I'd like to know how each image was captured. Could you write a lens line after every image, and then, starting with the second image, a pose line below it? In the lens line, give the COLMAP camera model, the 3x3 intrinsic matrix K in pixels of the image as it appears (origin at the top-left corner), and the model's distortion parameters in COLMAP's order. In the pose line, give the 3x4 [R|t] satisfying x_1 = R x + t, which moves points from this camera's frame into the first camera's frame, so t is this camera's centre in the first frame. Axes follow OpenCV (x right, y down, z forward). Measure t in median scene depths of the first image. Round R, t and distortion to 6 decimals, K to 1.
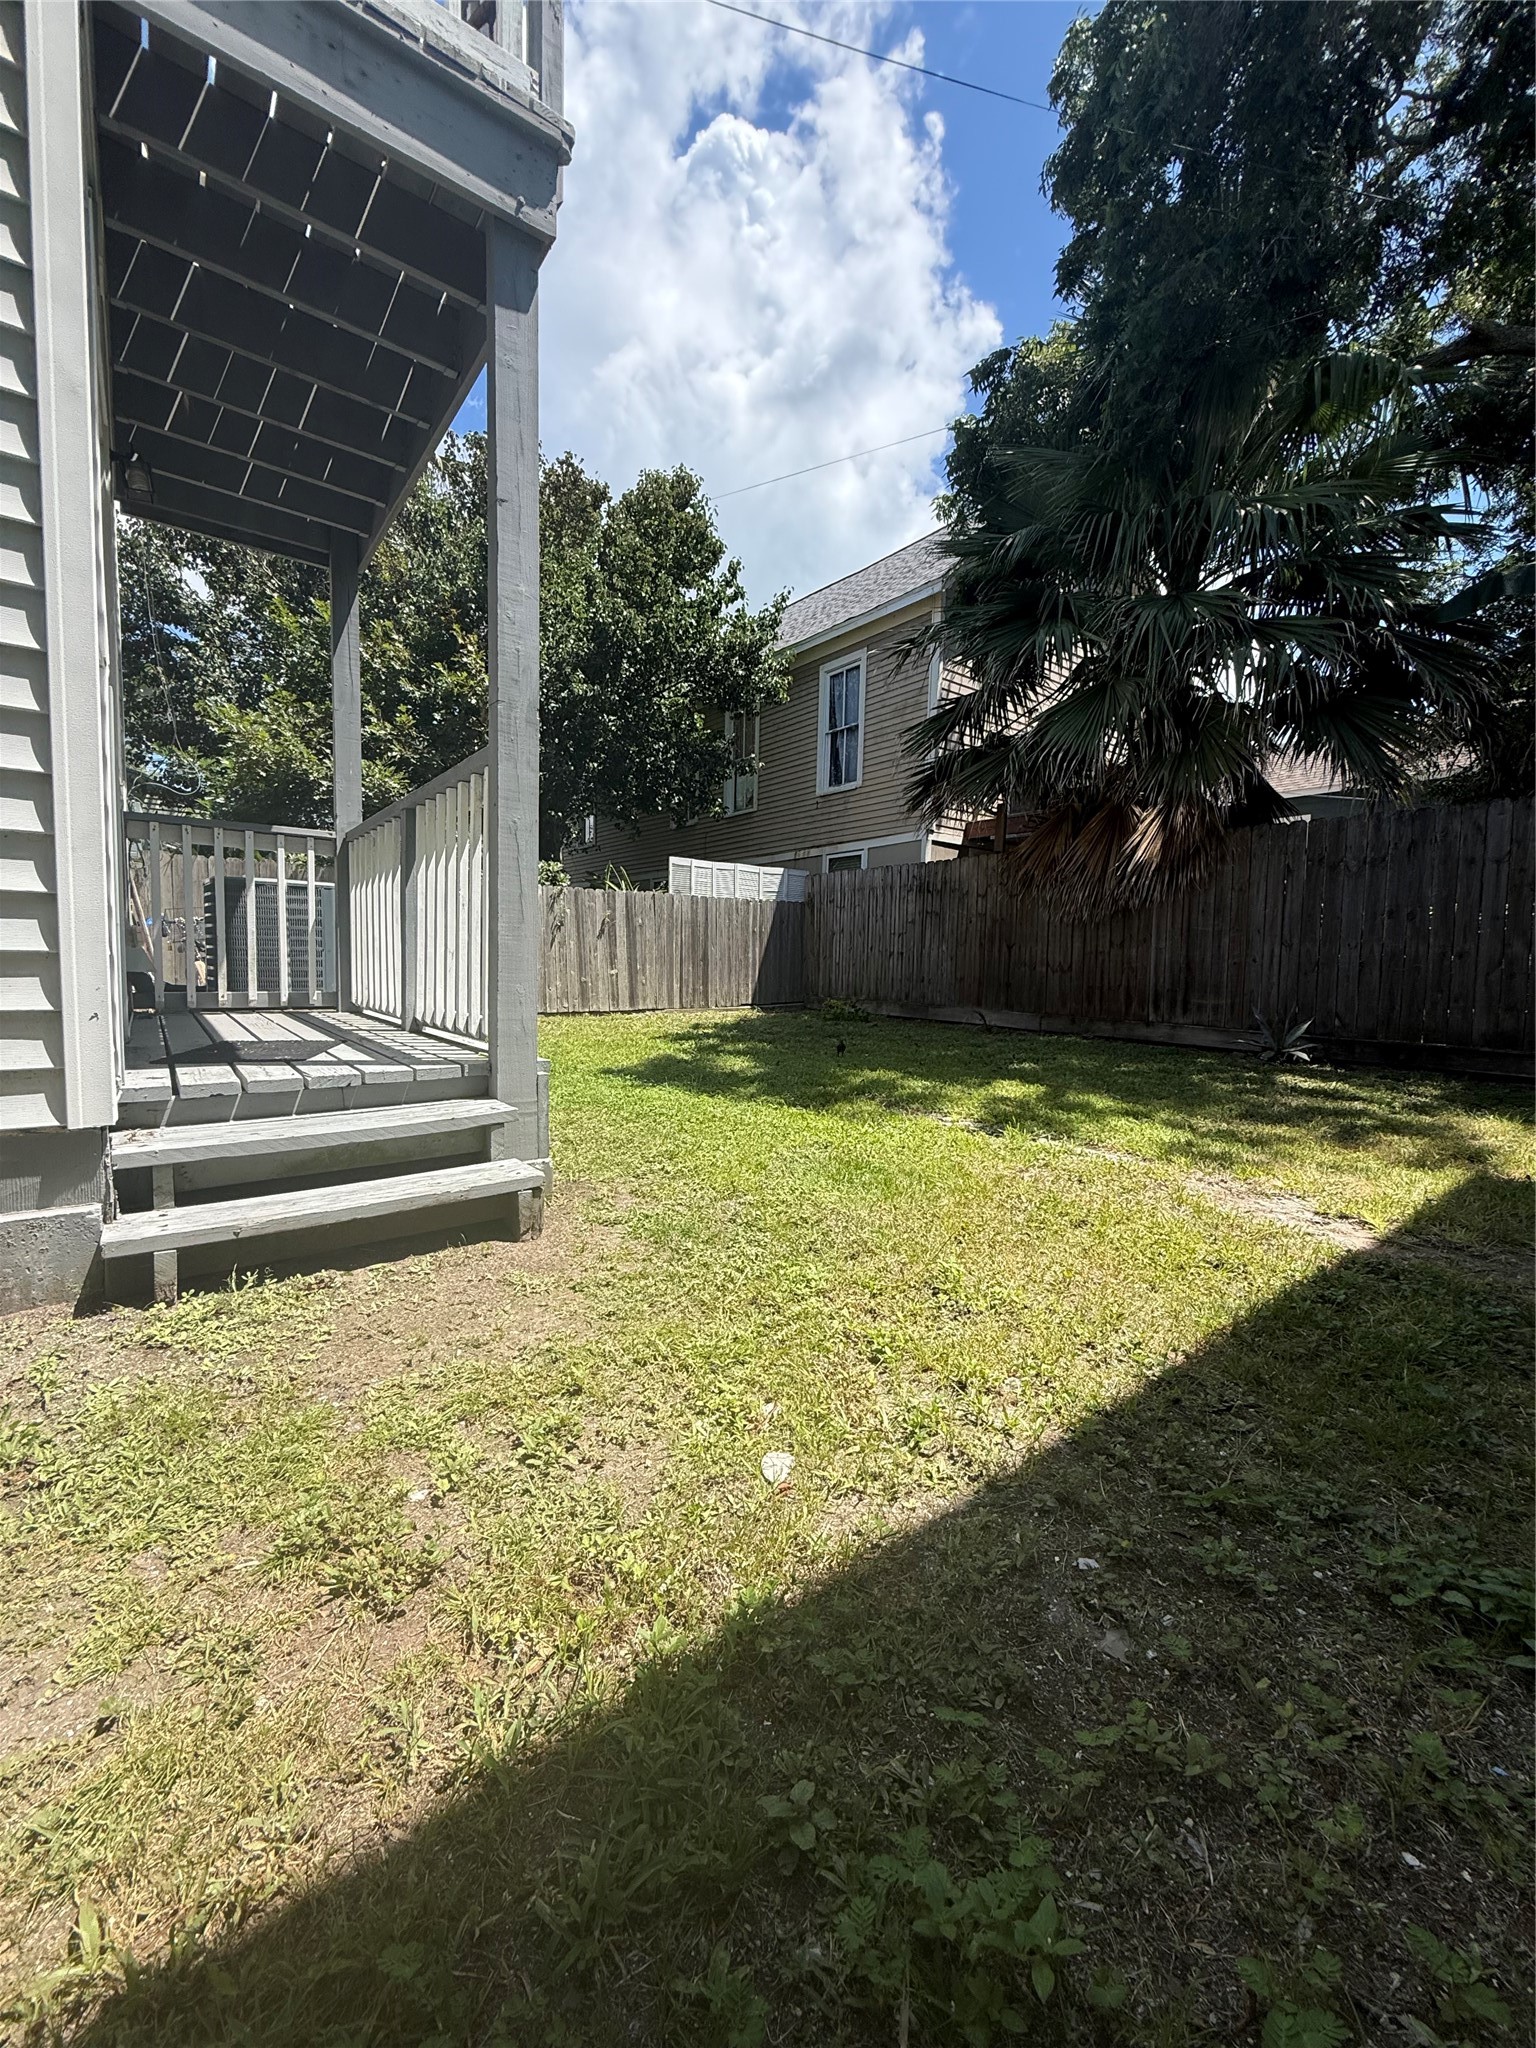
lens RADIAL K [[817.7, 0, 769.2], [0, 817.7, 1019.3], [0, 0, 1]] dist [-0.000457, 0.000071]
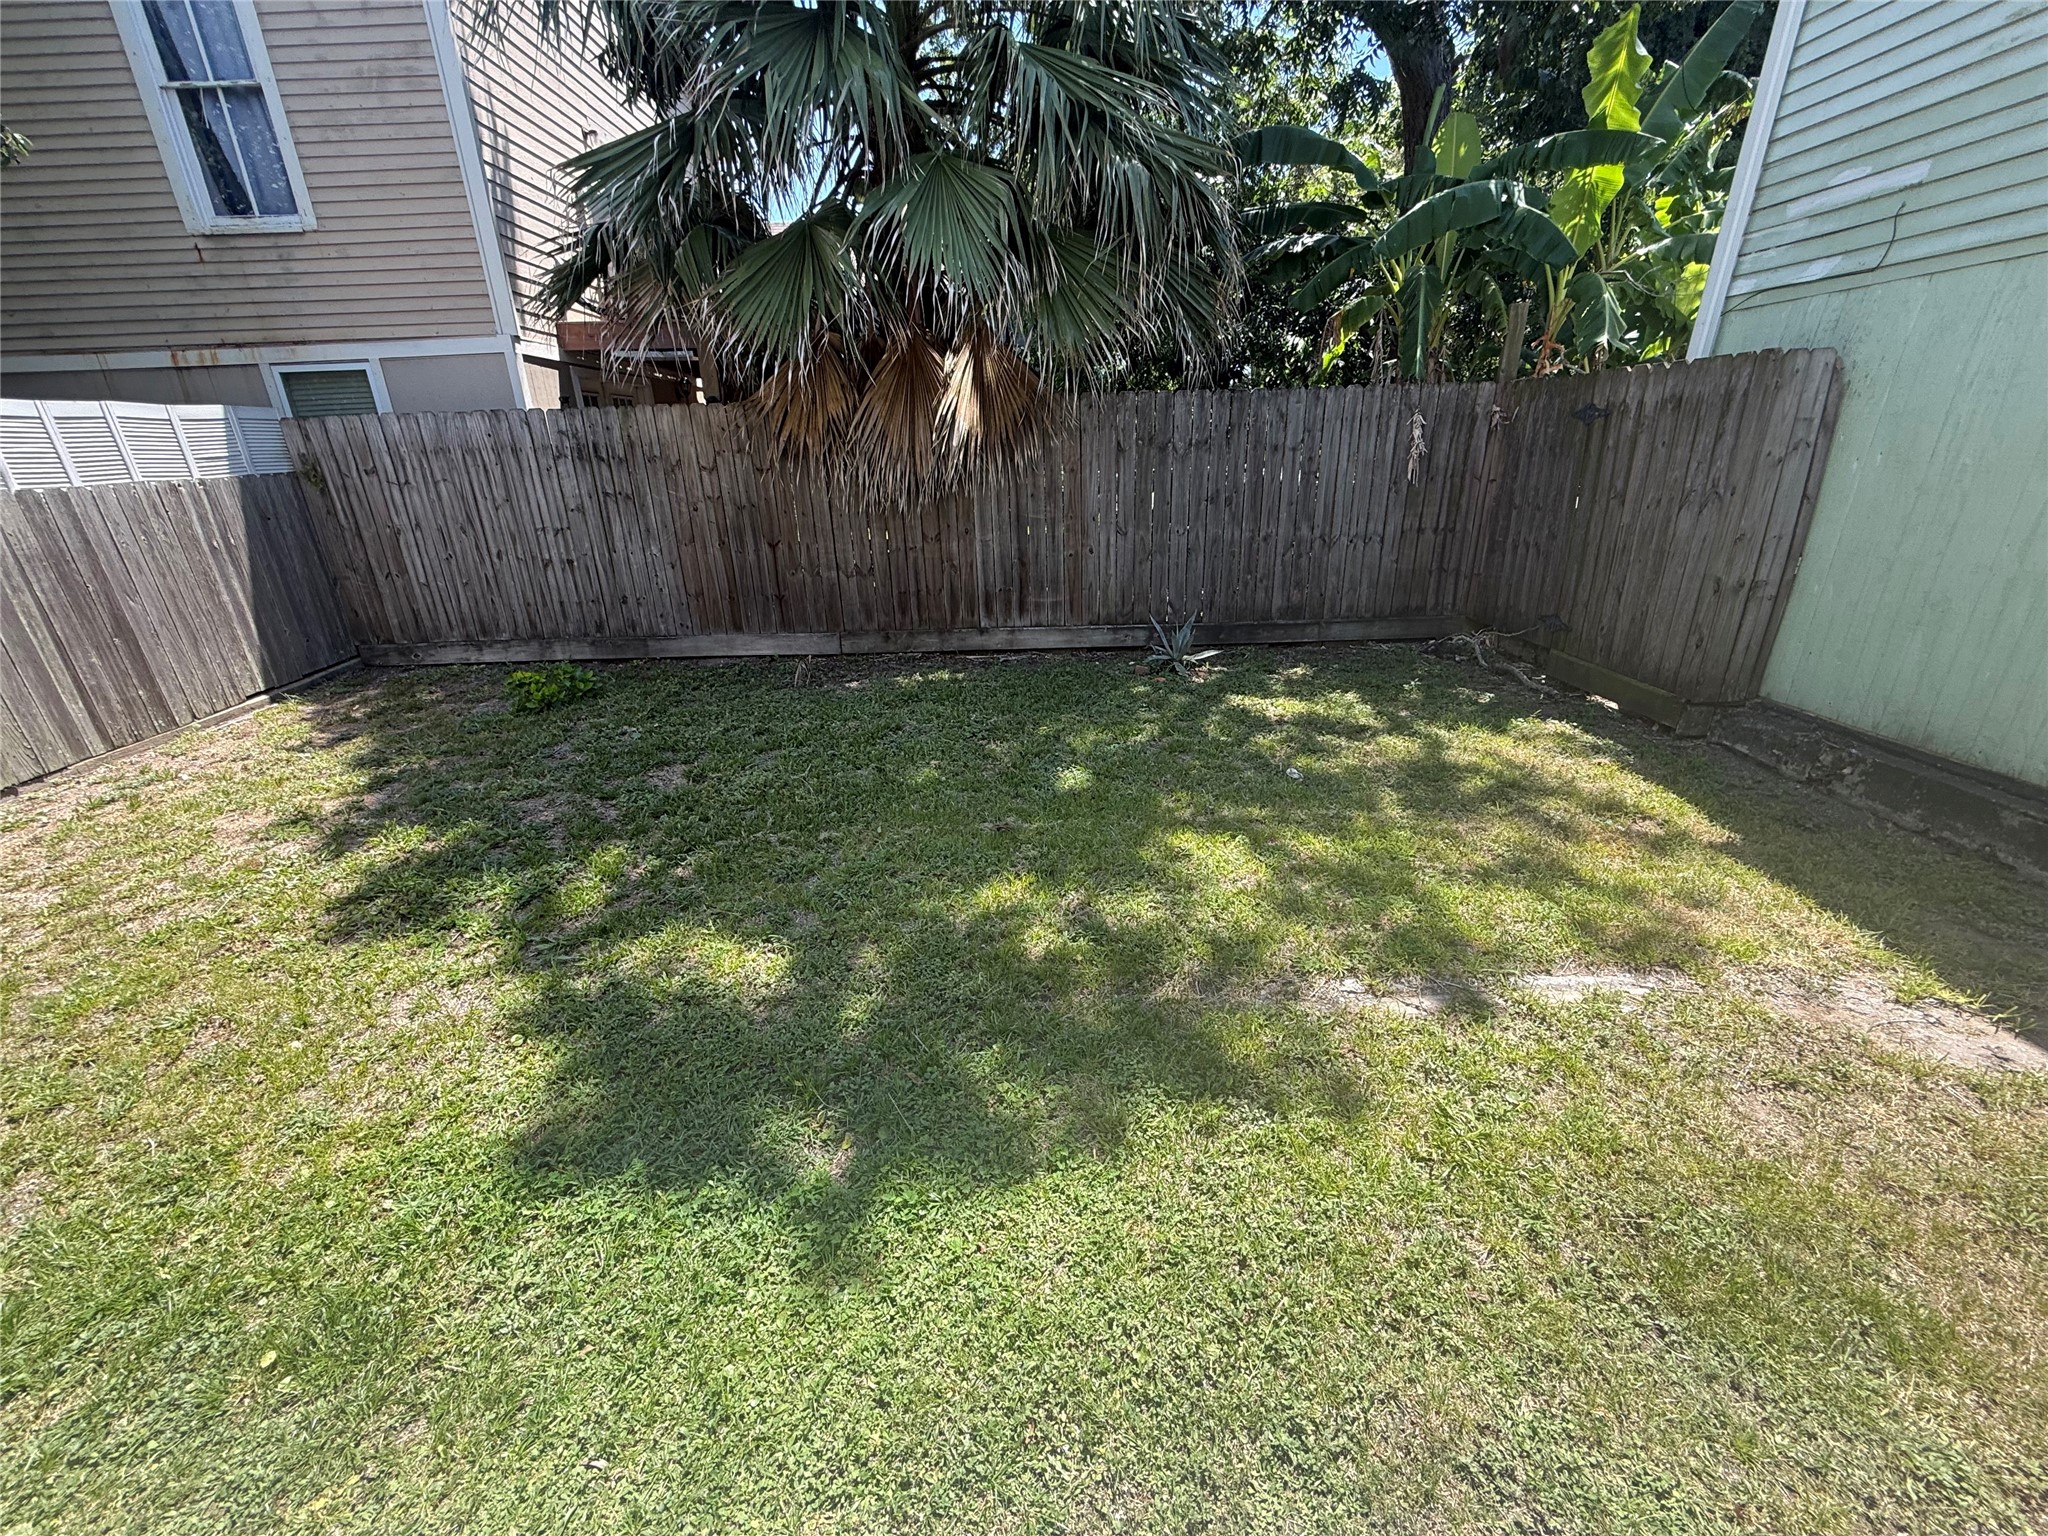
lens RADIAL K [[817.7, 0, 1023.7], [0, 817.7, 769.8], [0, 0, 1]] dist [-0.000457, 0.000071]
pose [[0.596745, -0.337752, 0.727887, -0.150841], [0.099073, 0.931173, 0.350857, -0.122745], [-0.796292, -0.137259, 0.589135, 0.337170]]
